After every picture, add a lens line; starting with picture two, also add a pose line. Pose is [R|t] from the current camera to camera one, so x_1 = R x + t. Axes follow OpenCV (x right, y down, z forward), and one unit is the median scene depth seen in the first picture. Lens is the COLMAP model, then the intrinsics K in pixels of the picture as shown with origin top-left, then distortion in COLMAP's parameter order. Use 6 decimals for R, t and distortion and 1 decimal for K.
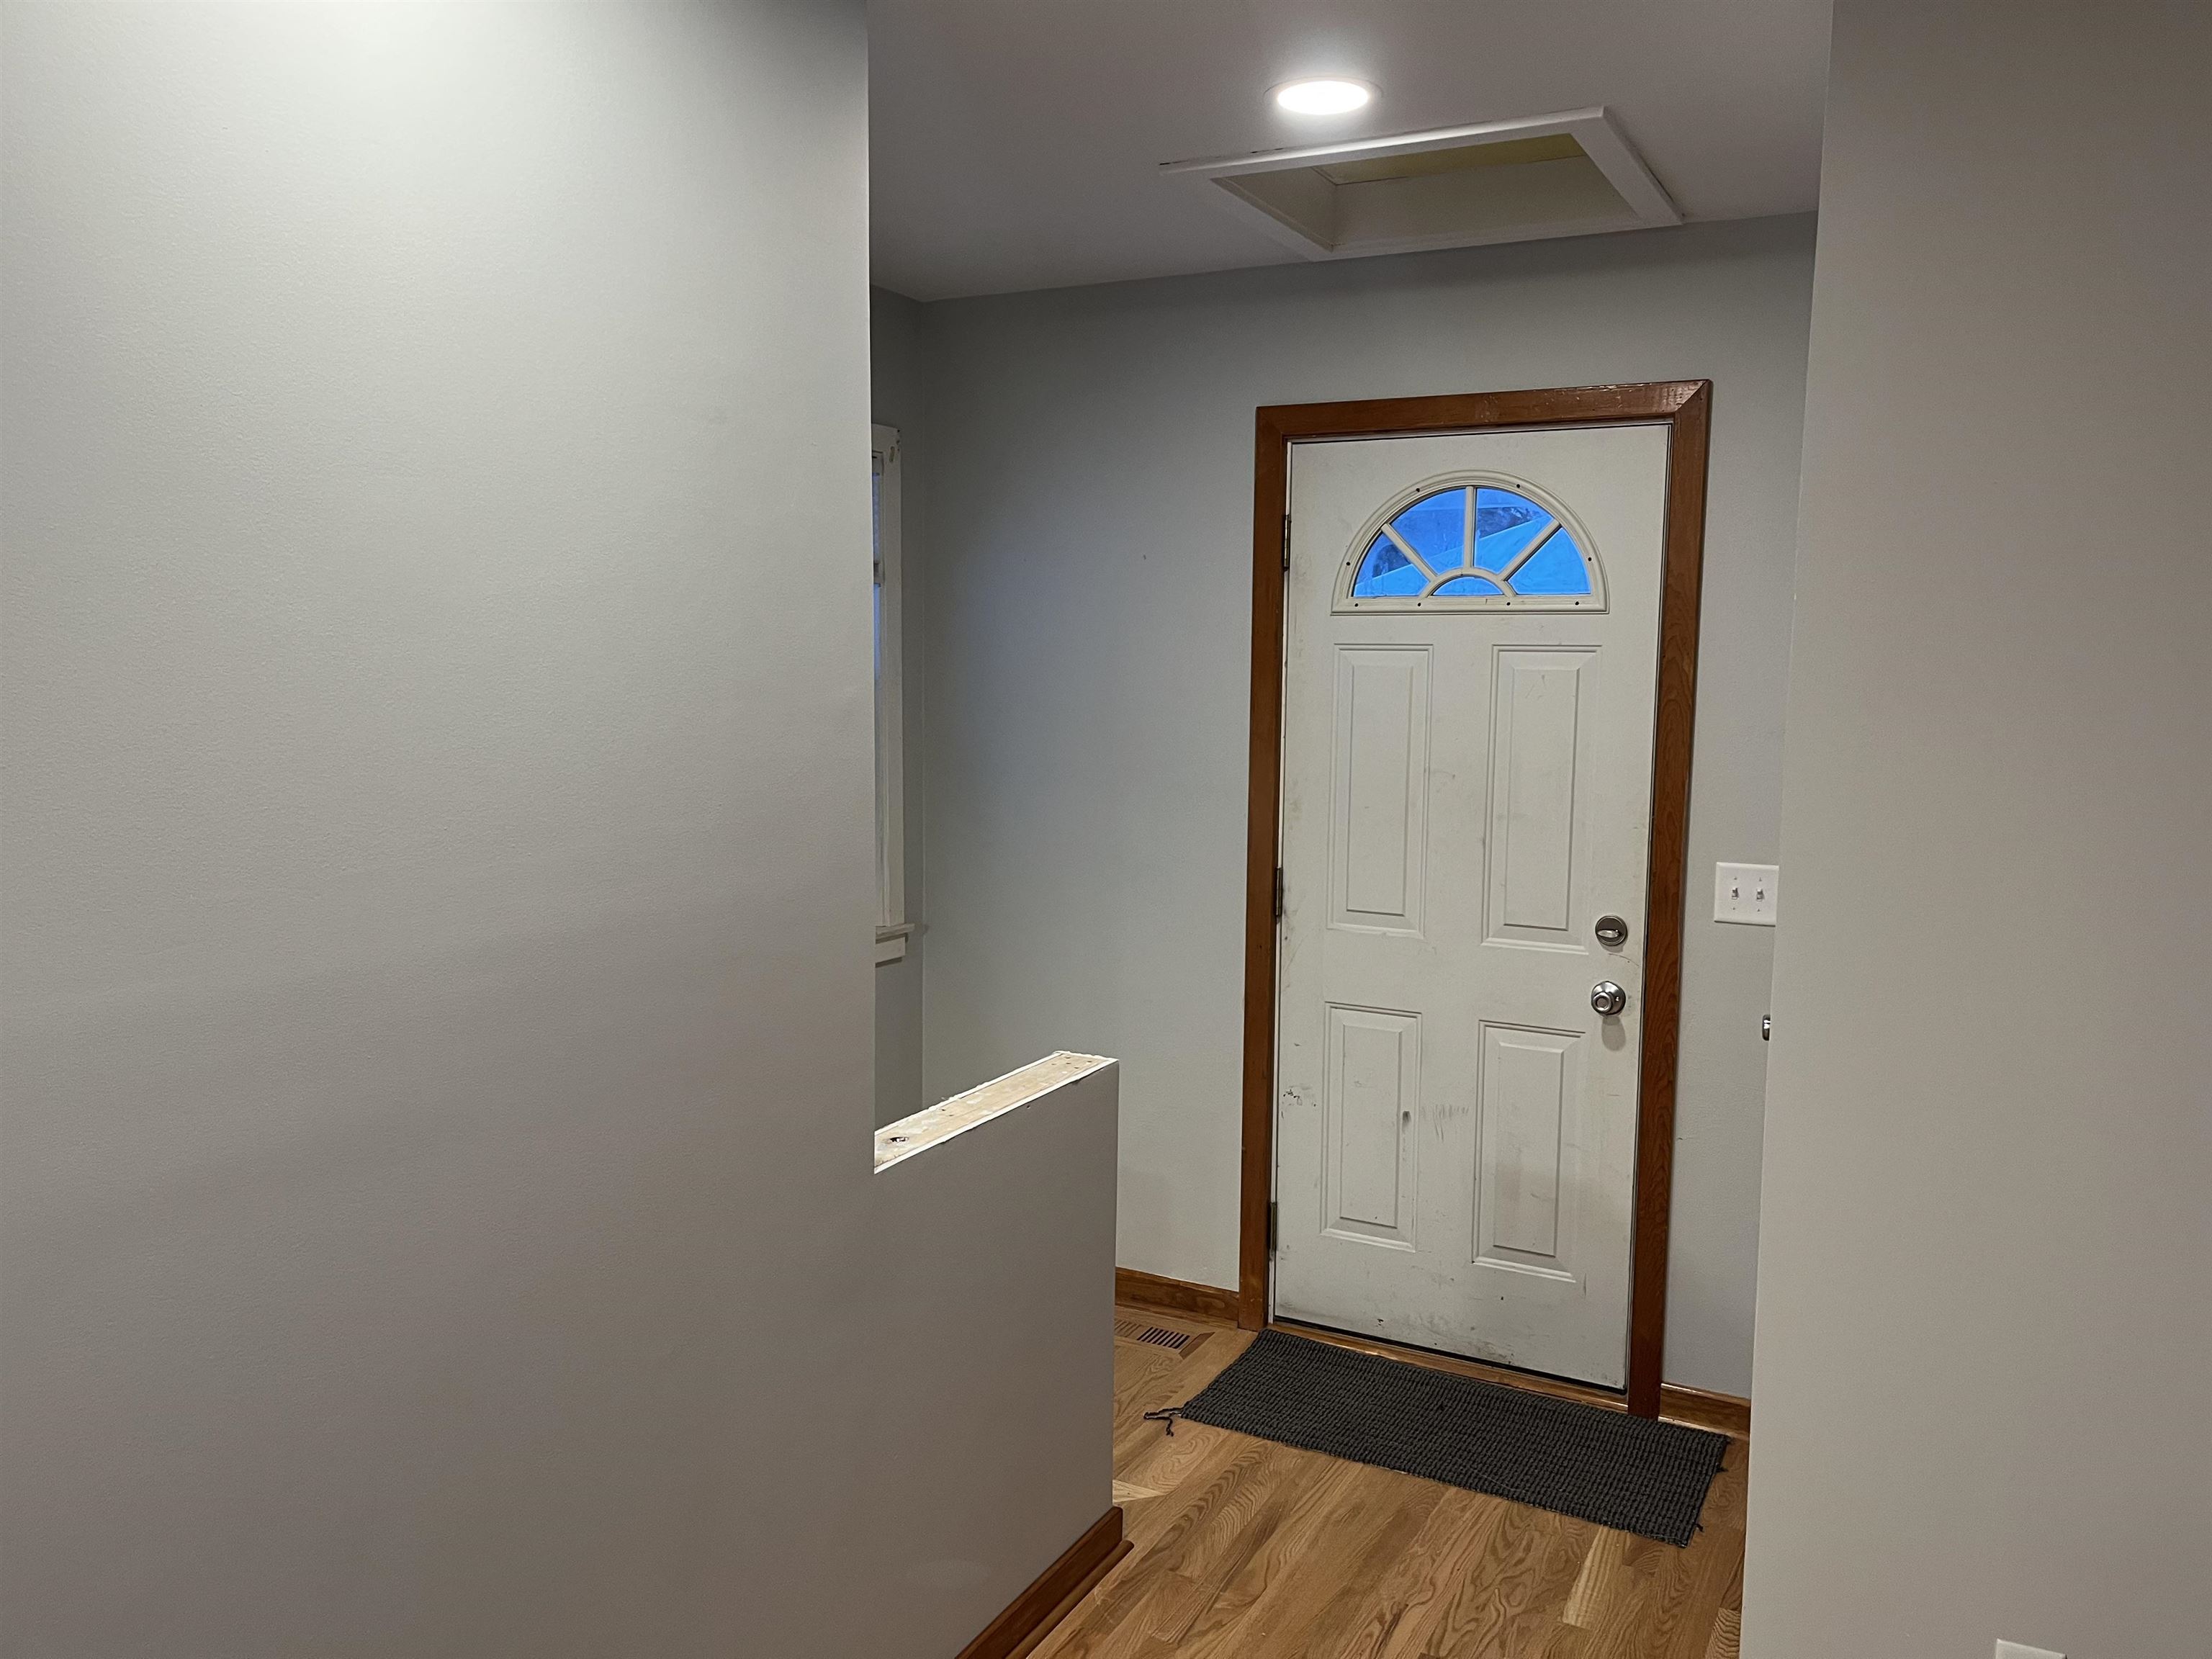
lens RADIAL K [[1663.3, 0, 1109.2], [0, 1663.3, 819.4], [0, 0, 1]] dist [0.071085, -0.100753]
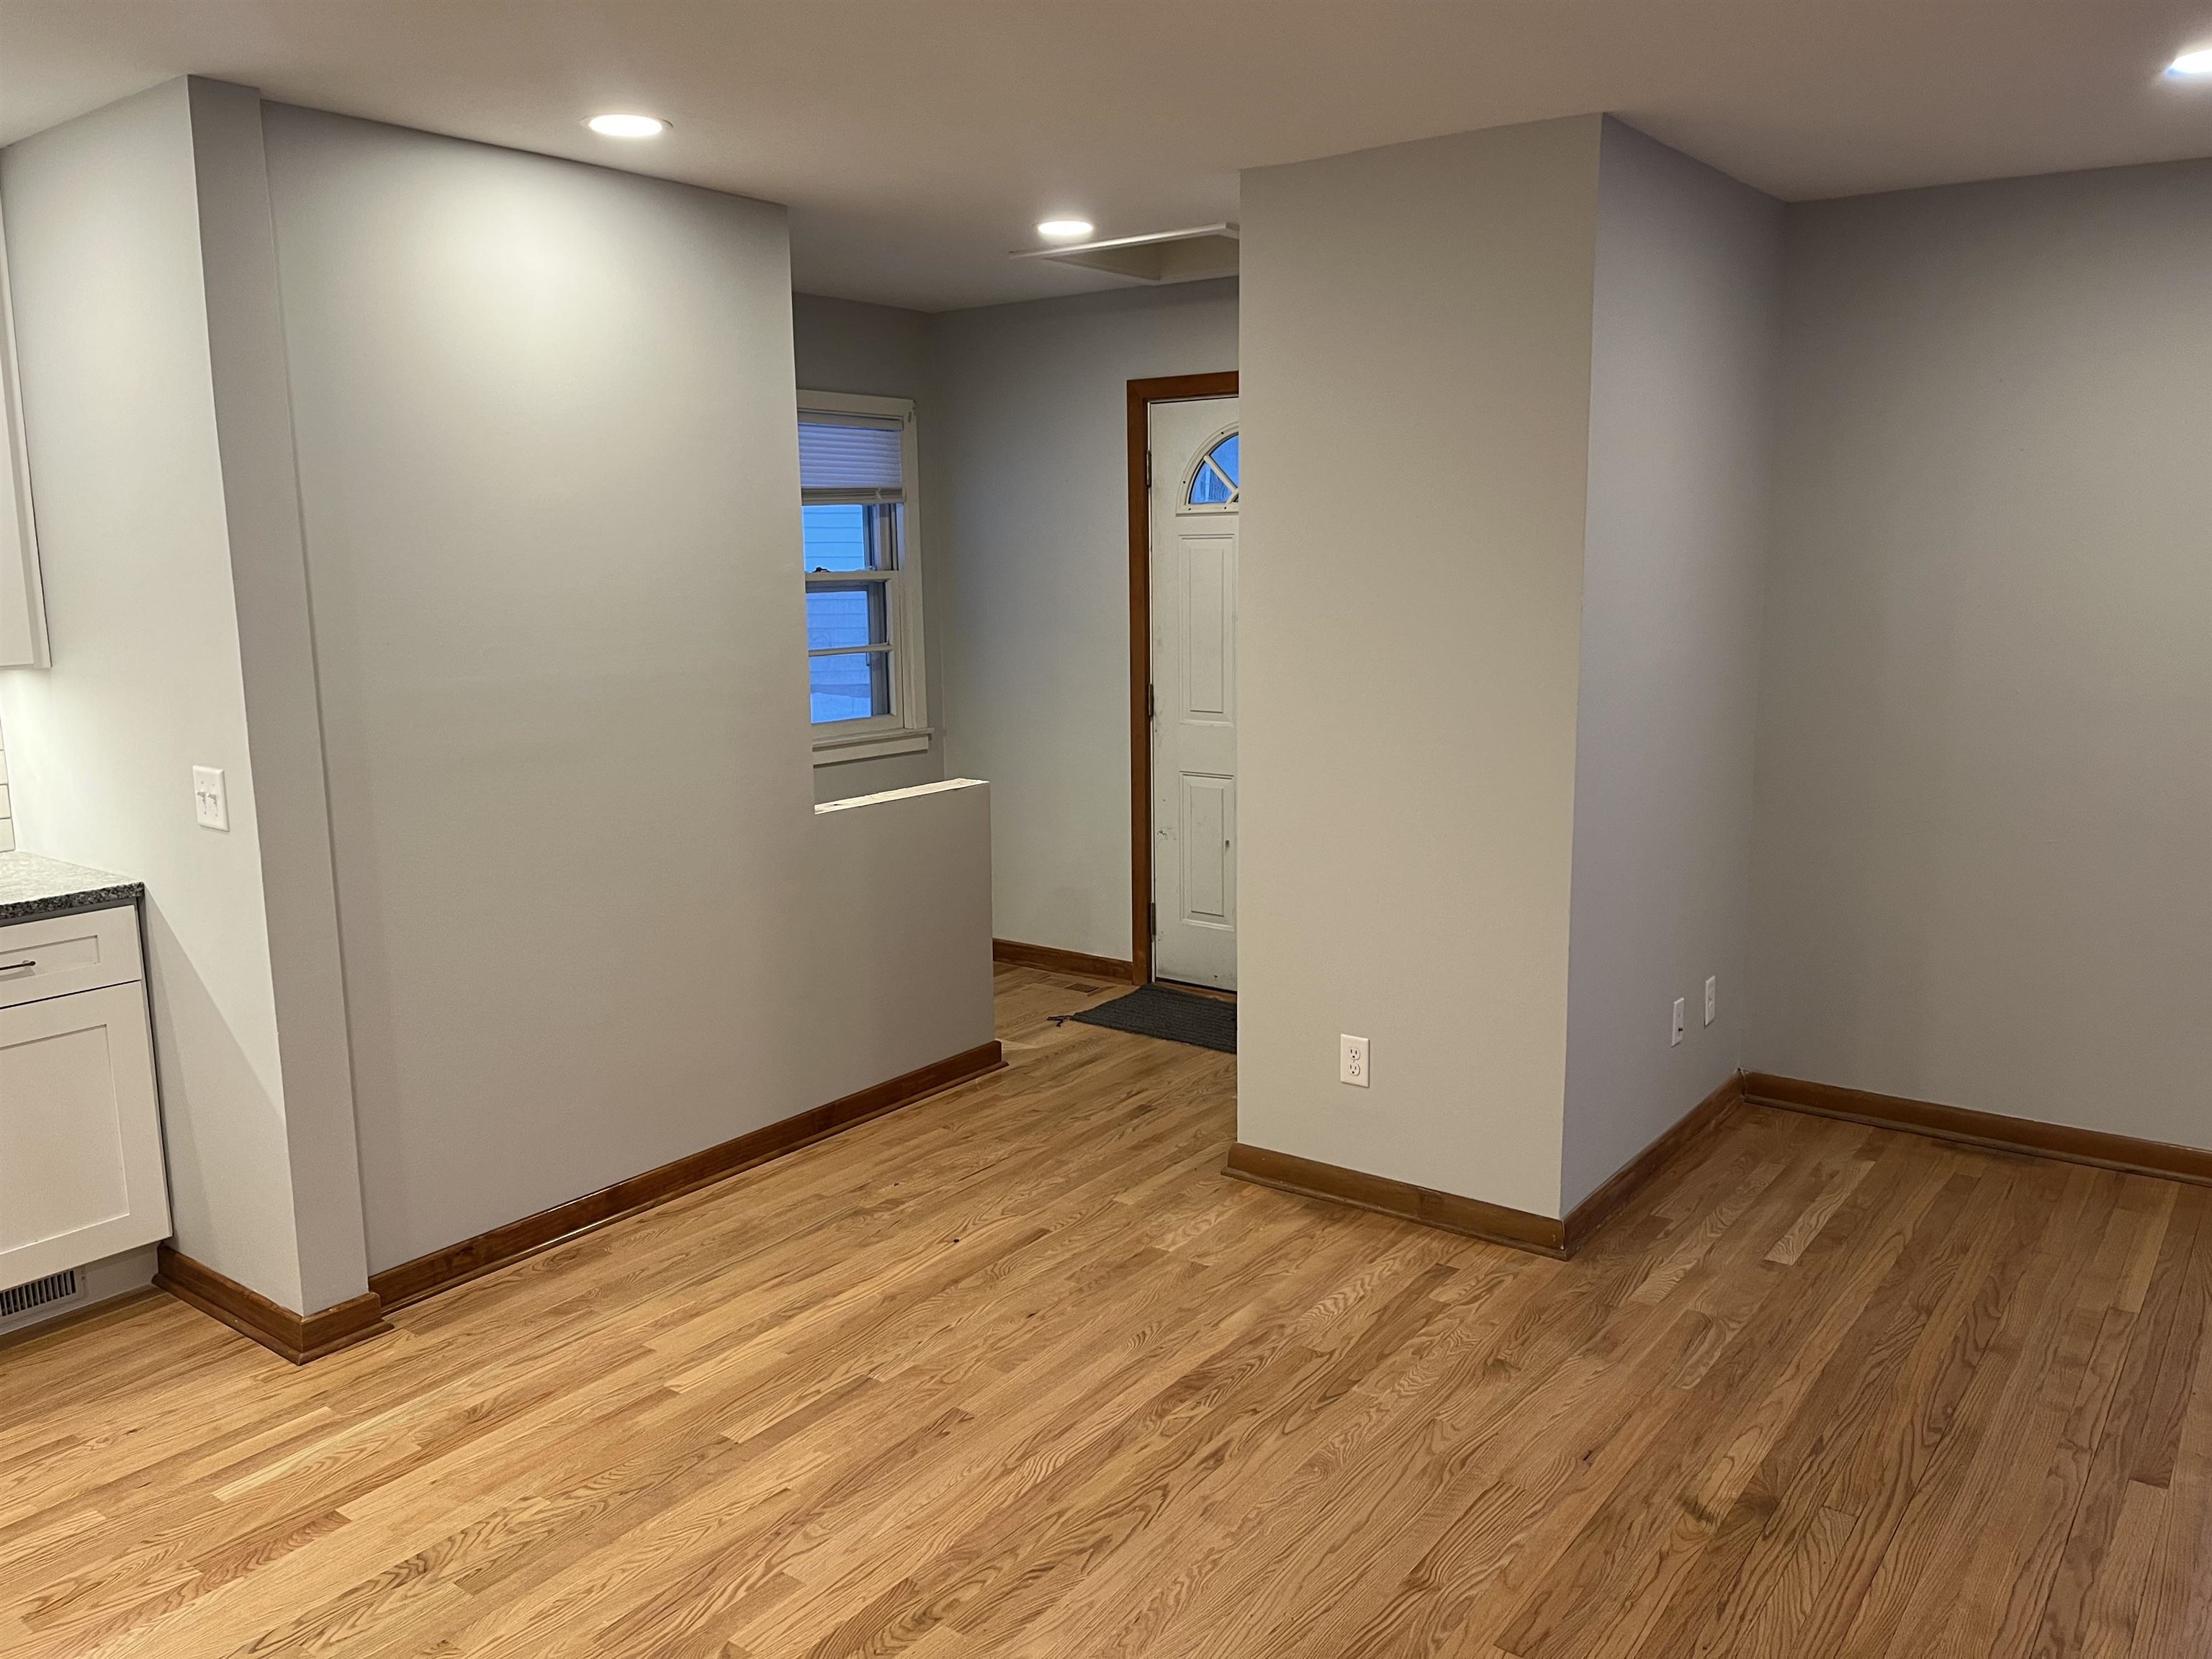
lens RADIAL K [[1663.3, 0, 1092.8], [0, 1663.3, 825.8], [0, 0, 1]] dist [0.071085, -0.100753]
pose [[0.986310, 0.003933, -0.164853, 0.308773], [0.006701, 0.997934, 0.063901, 0.062085], [0.164763, -0.064130, 0.984246, -0.534690]]
